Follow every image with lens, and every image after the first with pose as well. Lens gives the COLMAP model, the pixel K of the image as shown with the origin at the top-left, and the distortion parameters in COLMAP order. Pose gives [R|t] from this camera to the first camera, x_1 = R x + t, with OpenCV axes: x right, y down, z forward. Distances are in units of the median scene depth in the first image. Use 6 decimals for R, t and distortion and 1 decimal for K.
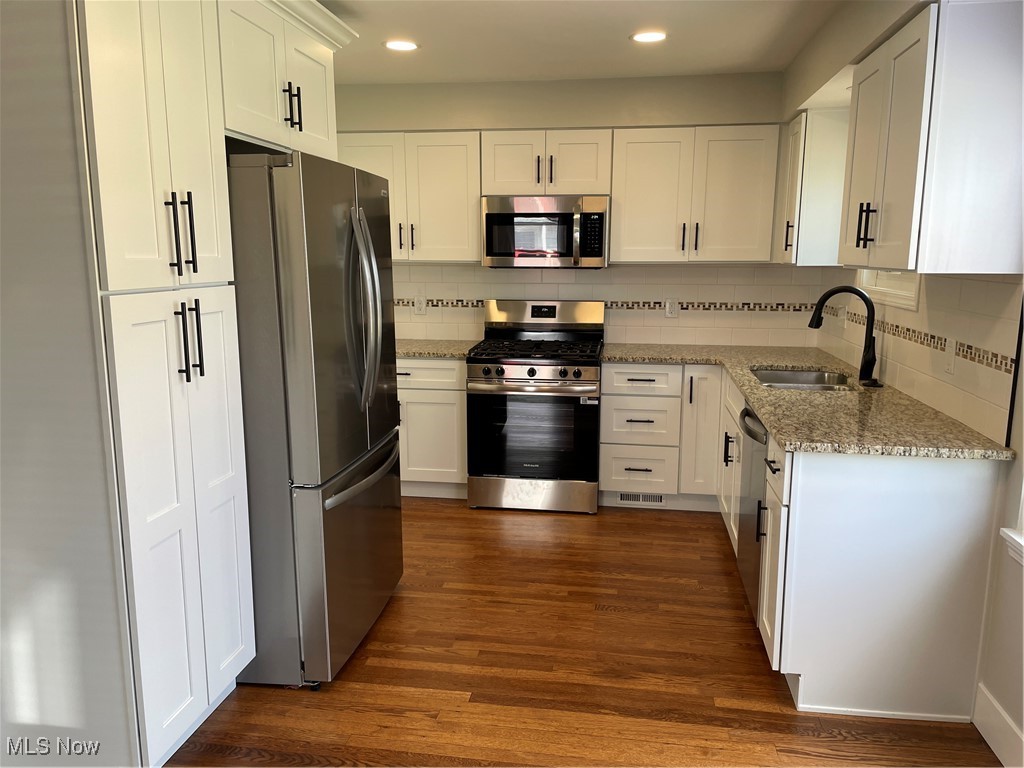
lens RADIAL K [[772.9, 0, 512.4], [0, 772.9, 391.2], [0, 0, 1]] dist [0.095262, -0.126208]
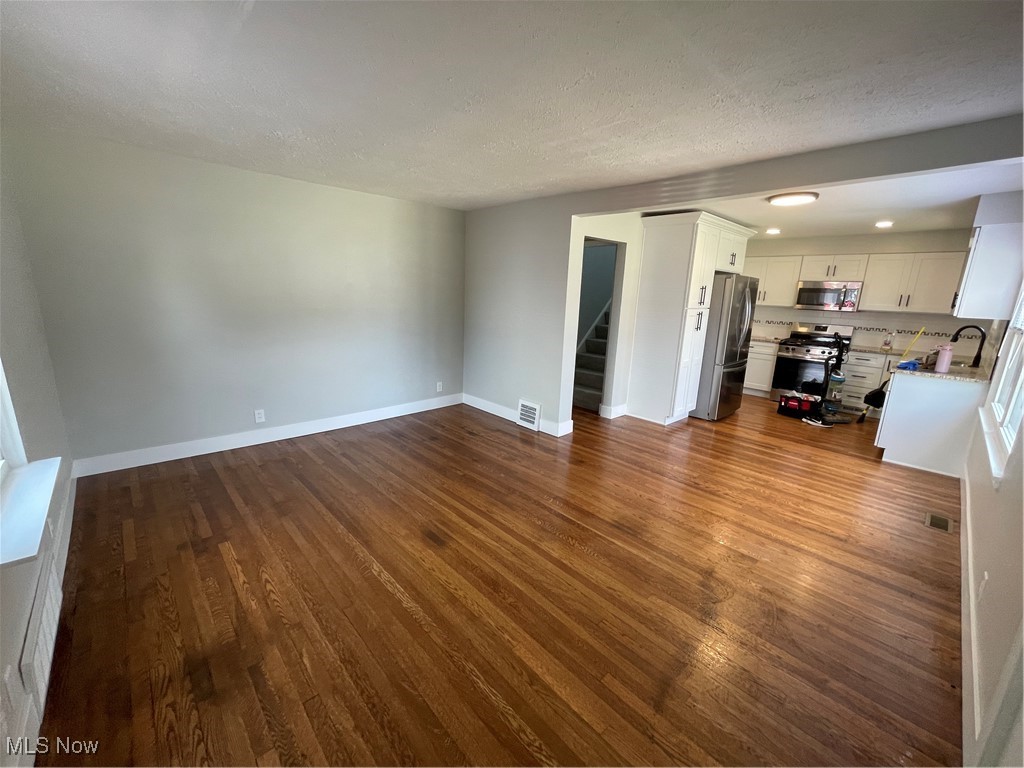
lens RADIAL K [[413.8, 0, 510.3], [0, 413.8, 384.3], [0, 0, 1]] dist [-0.003013, -0.000217]
pose [[0.786883, 0.161904, -0.595485, 0.102397], [-0.143700, 0.986516, 0.078332, 0.150269], [0.600138, 0.023933, 0.799539, -0.854573]]
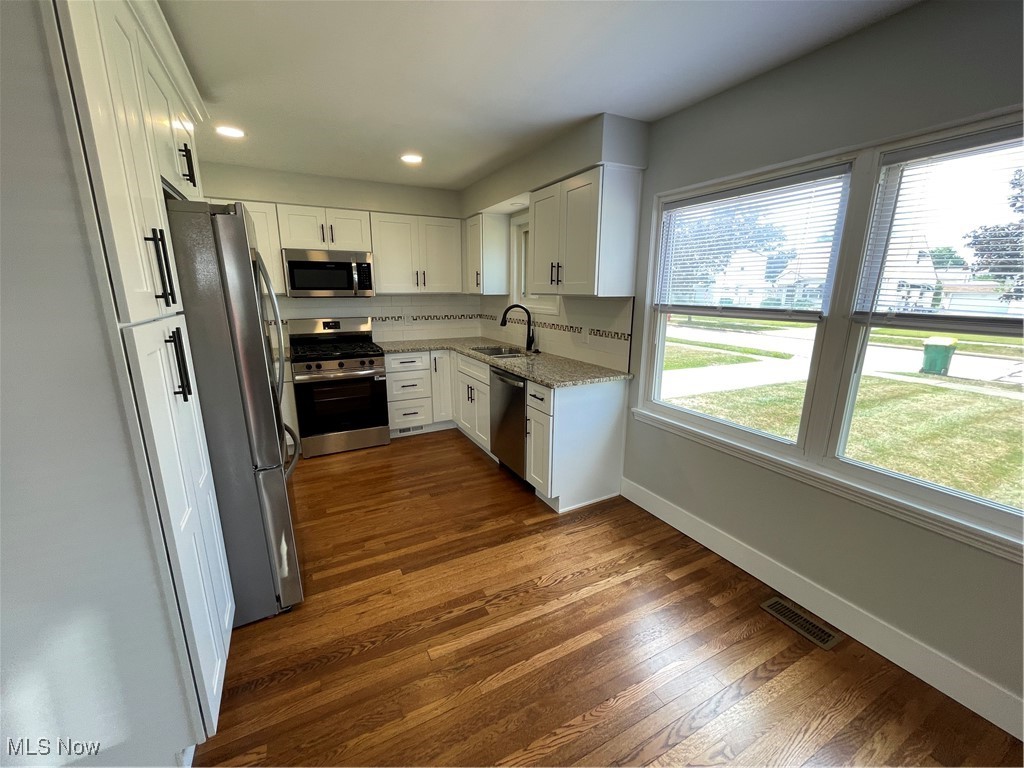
lens RADIAL K [[413.8, 0, 510.3], [0, 413.8, 384.3], [0, 0, 1]] dist [-0.003013, -0.000217]
pose [[0.804195, -0.134952, 0.578842, -0.238499], [0.106159, 0.990836, 0.083518, -0.022700], [-0.584808, -0.005715, 0.811151, 0.153931]]
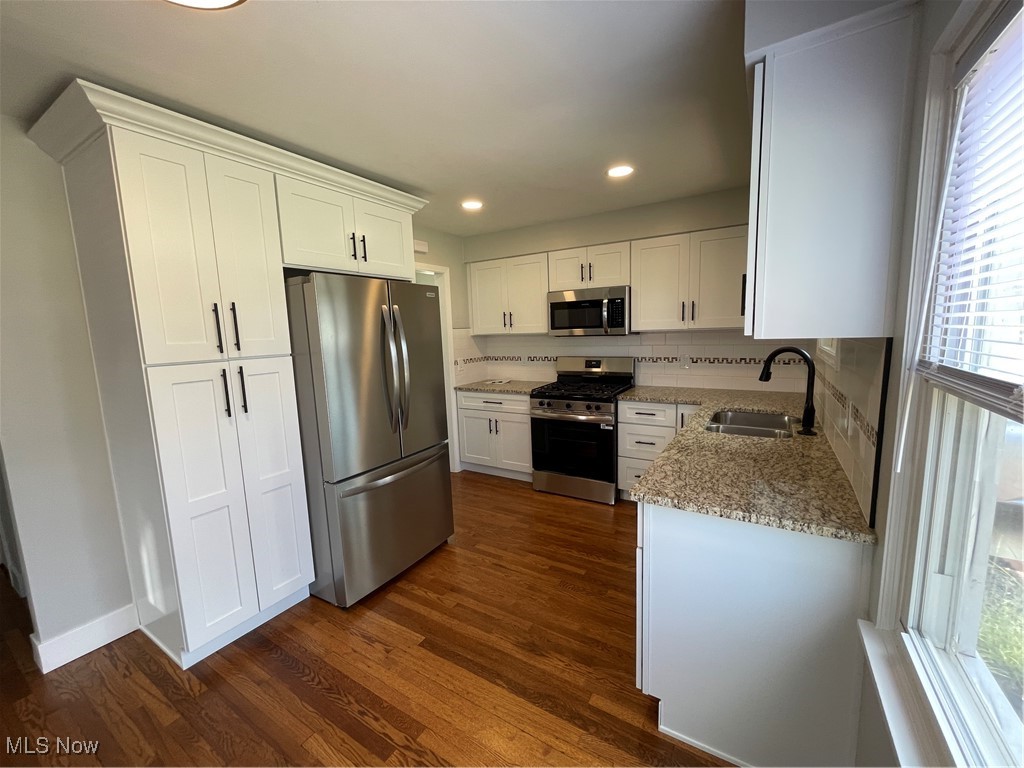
lens RADIAL K [[413.8, 0, 510.3], [0, 413.8, 384.3], [0, 0, 1]] dist [-0.003013, -0.000217]
pose [[0.920479, 0.017466, -0.390402, 0.293539], [-0.032871, 0.998921, -0.032814, -0.044394], [0.389408, 0.043037, 0.920060, 0.269841]]
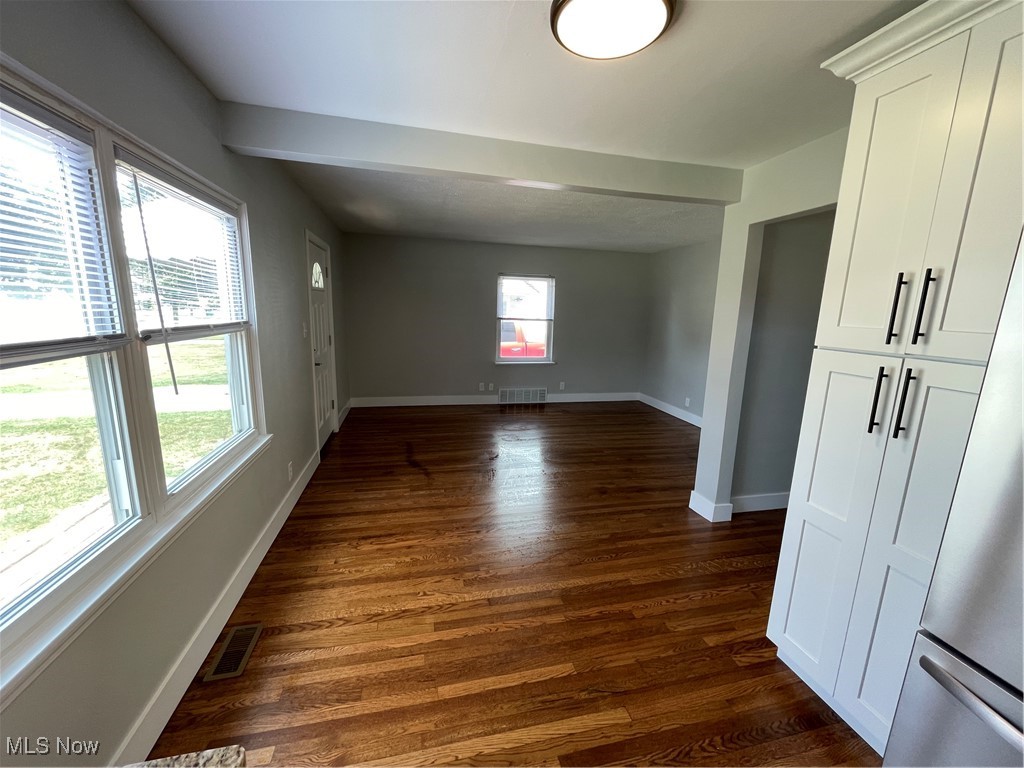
lens RADIAL K [[413.8, 0, 510.3], [0, 413.8, 384.3], [0, 0, 1]] dist [-0.003013, -0.000217]
pose [[-0.926135, 0.040115, -0.375052, 0.201806], [-0.097019, 0.935539, 0.339638, -0.149869], [0.364501, 0.350938, -0.862544, 0.826975]]
